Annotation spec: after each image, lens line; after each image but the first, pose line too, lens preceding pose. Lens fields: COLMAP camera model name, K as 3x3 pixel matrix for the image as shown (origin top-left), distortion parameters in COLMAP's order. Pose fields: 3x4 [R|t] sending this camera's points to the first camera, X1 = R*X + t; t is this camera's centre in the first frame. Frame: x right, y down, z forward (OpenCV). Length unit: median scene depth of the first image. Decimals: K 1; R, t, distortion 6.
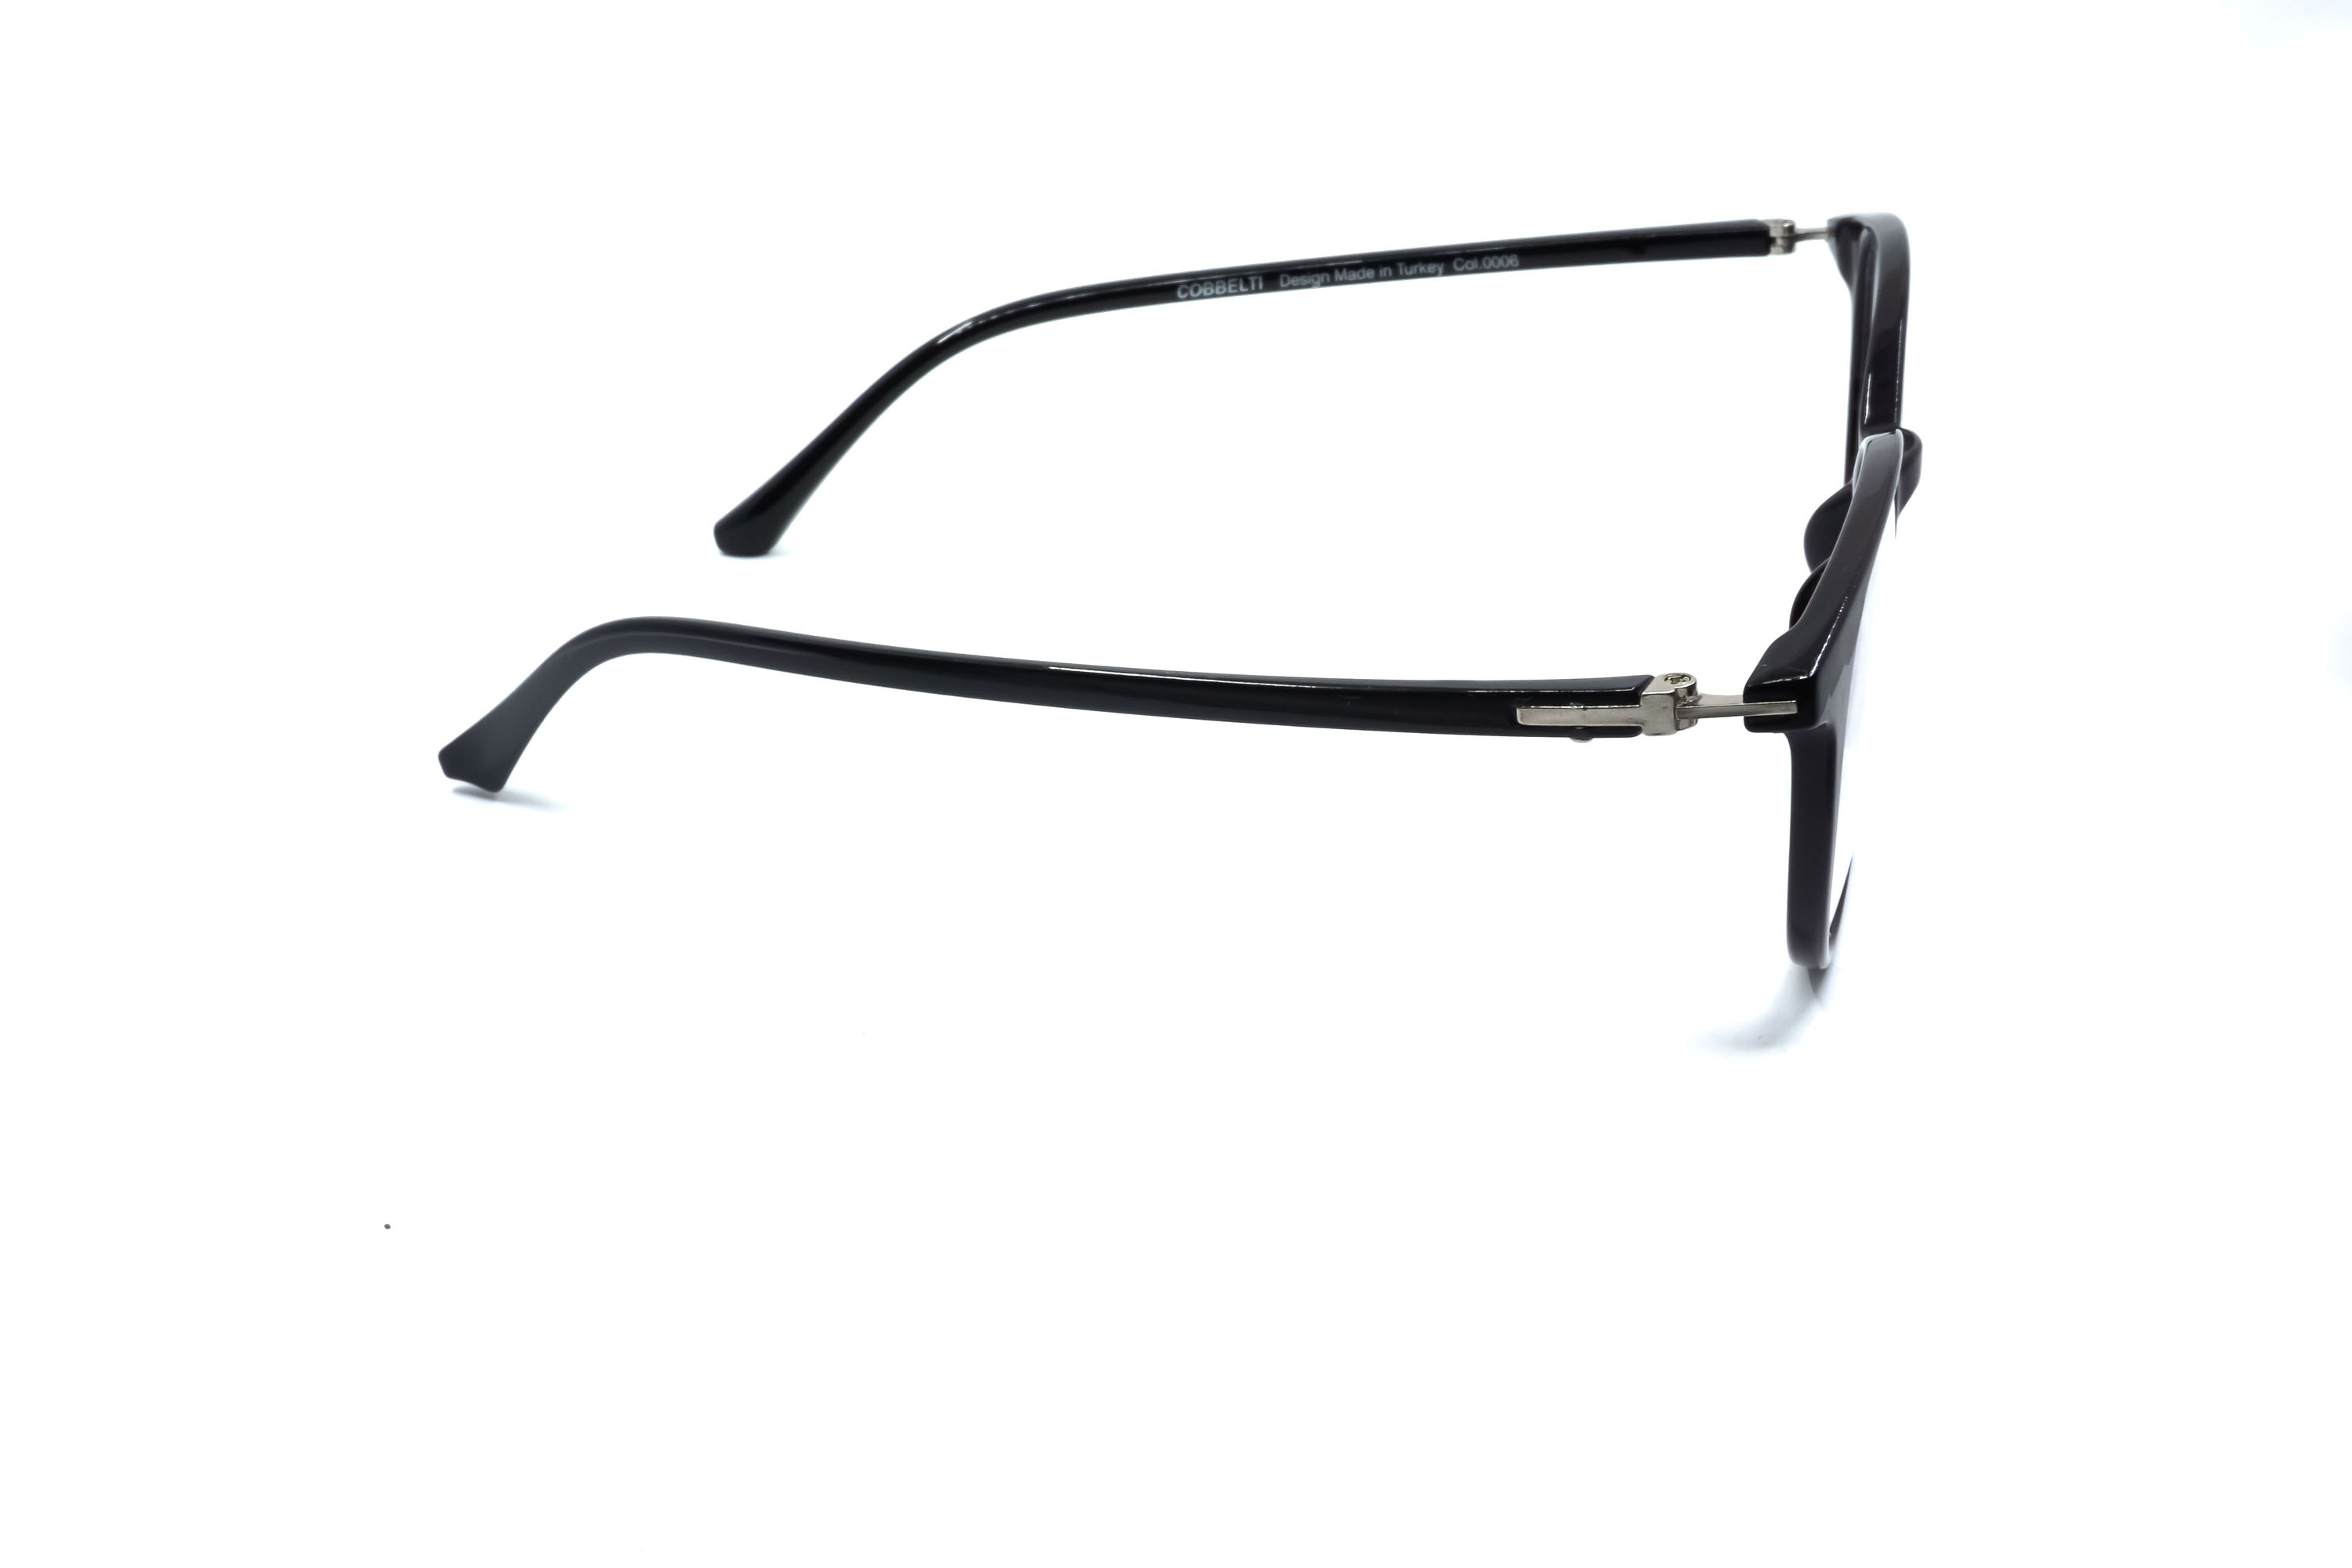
lens RADIAL K [[2576.1, 0, 1184.8], [0, 2576.1, 779.2], [0, 0, 1]] dist [-0.006184, -0.001232]
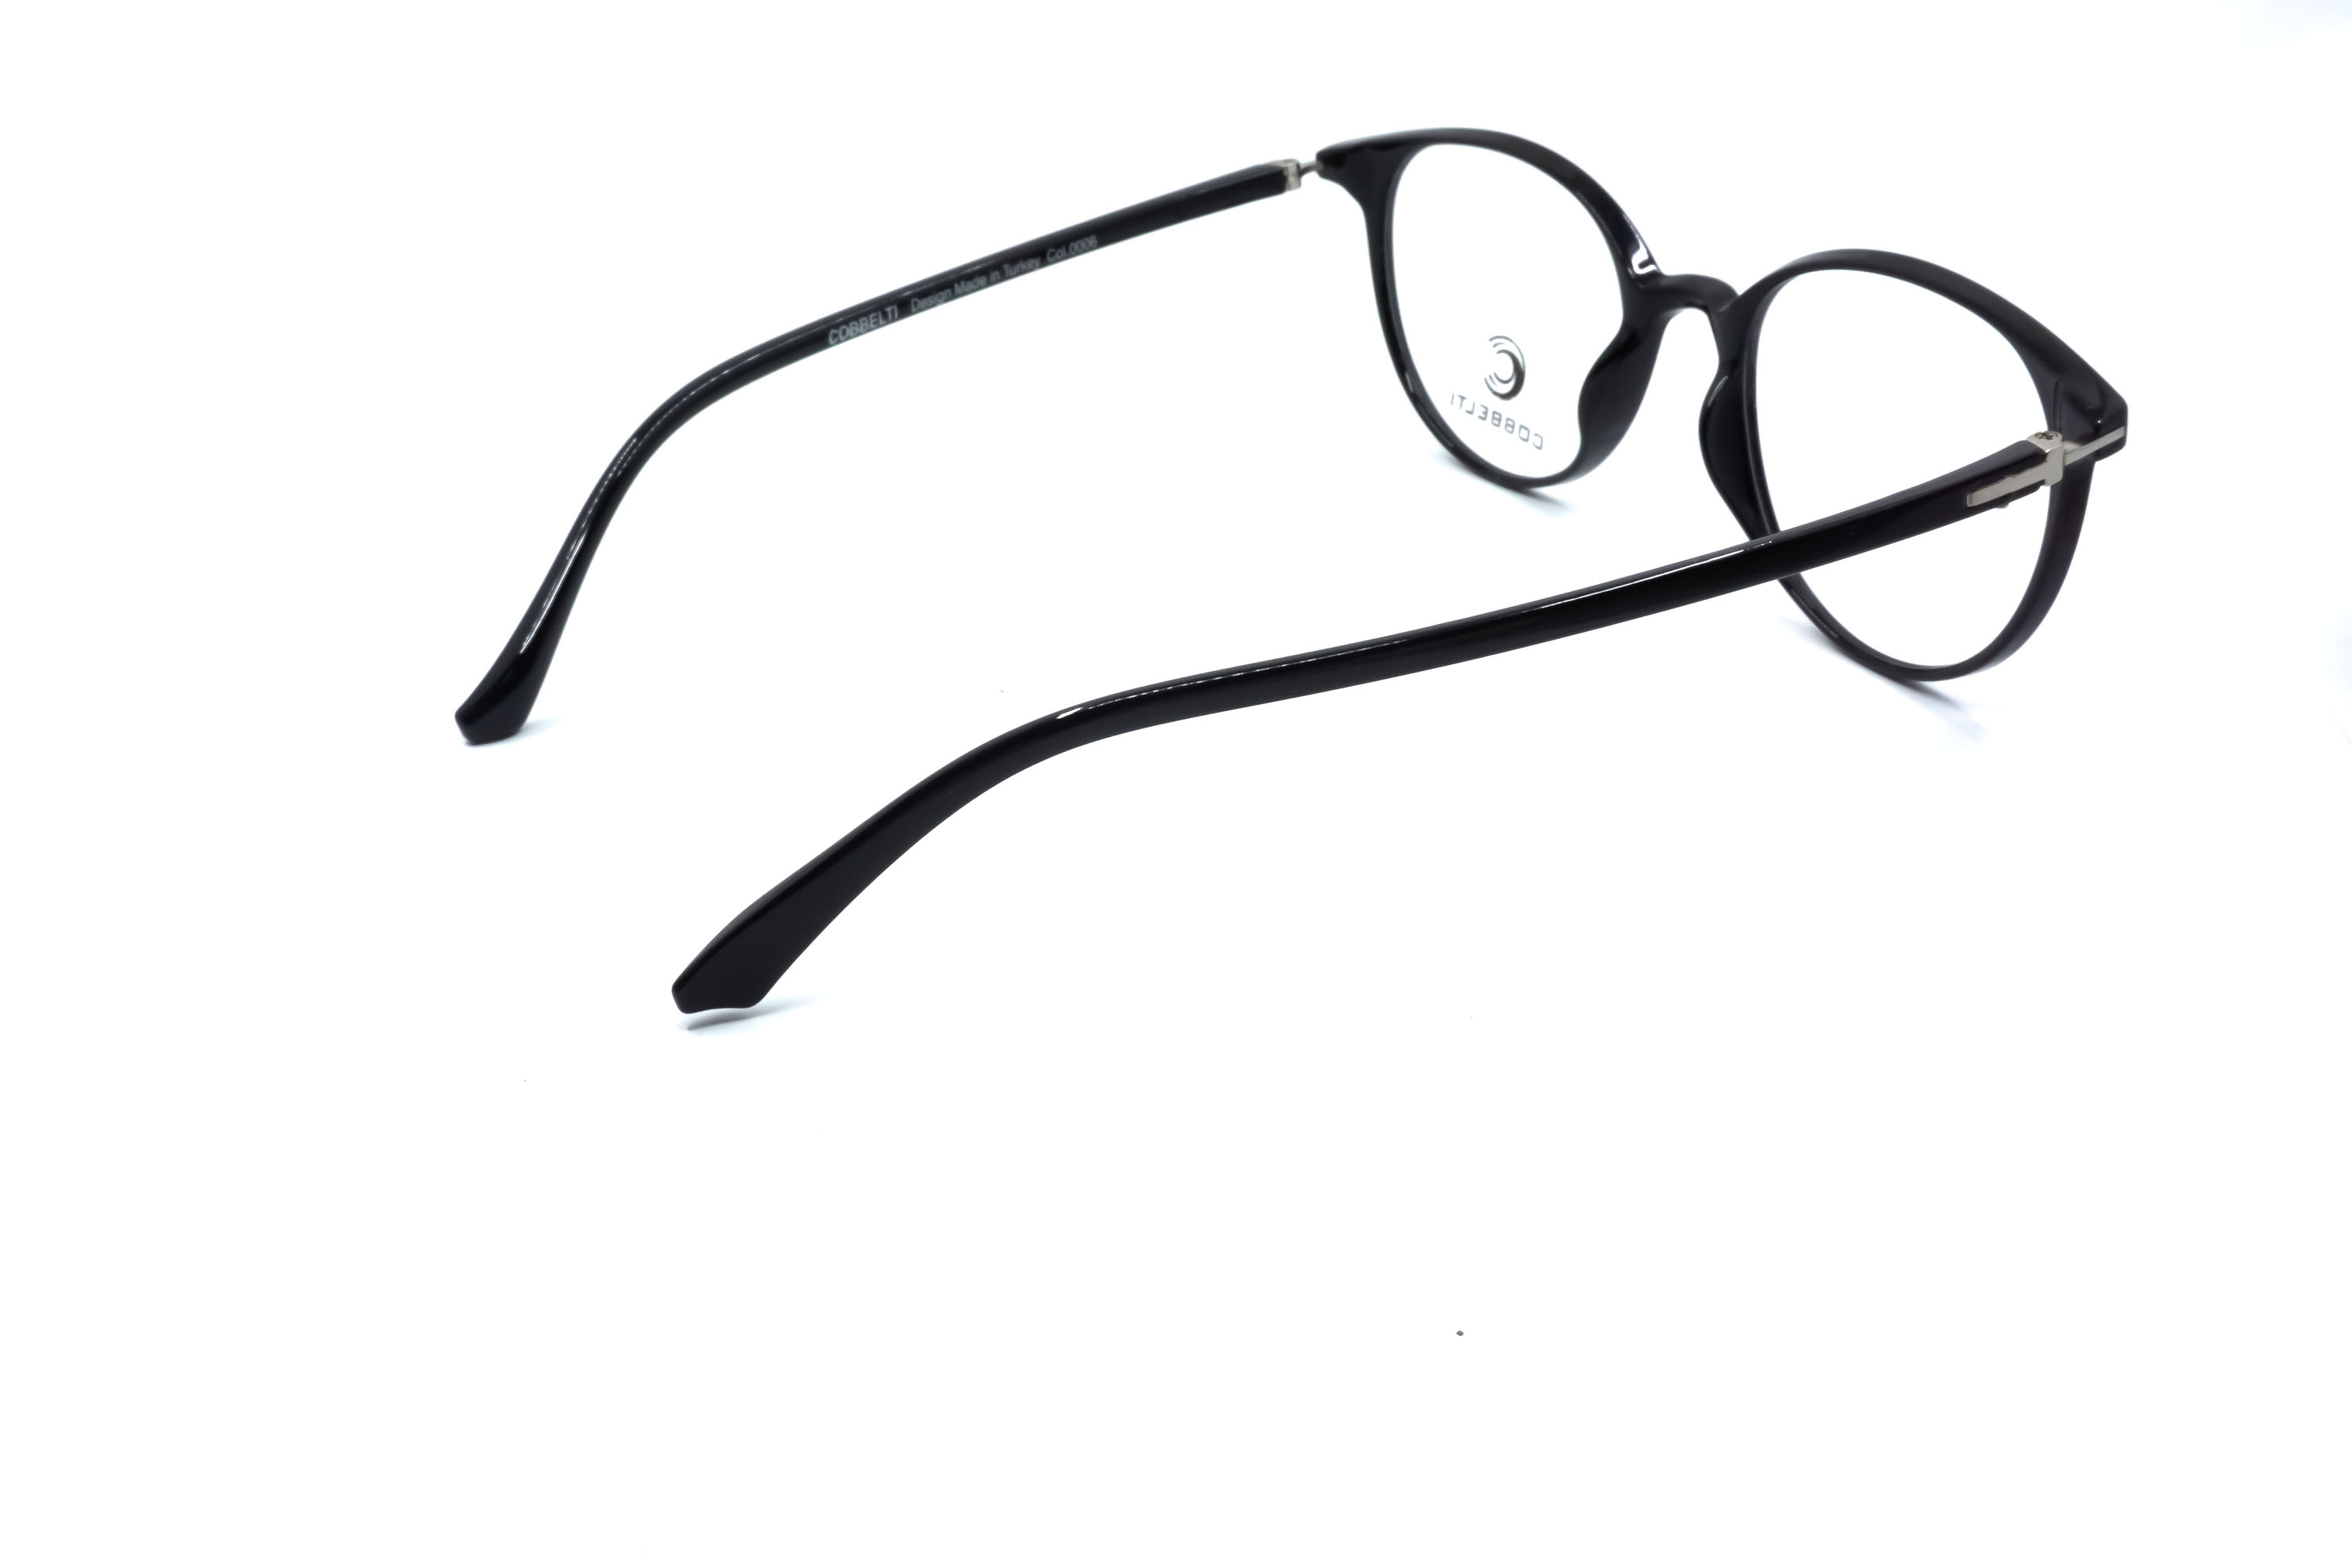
lens RADIAL K [[2576.1, 0, 1184.8], [0, 2576.1, 779.2], [0, 0, 1]] dist [-0.006184, -0.001232]
pose [[0.704066, -0.309521, 0.639131, -0.577835], [0.324989, 0.940674, 0.097546, -0.085641], [-0.631406, 0.139031, 0.762887, 0.209894]]
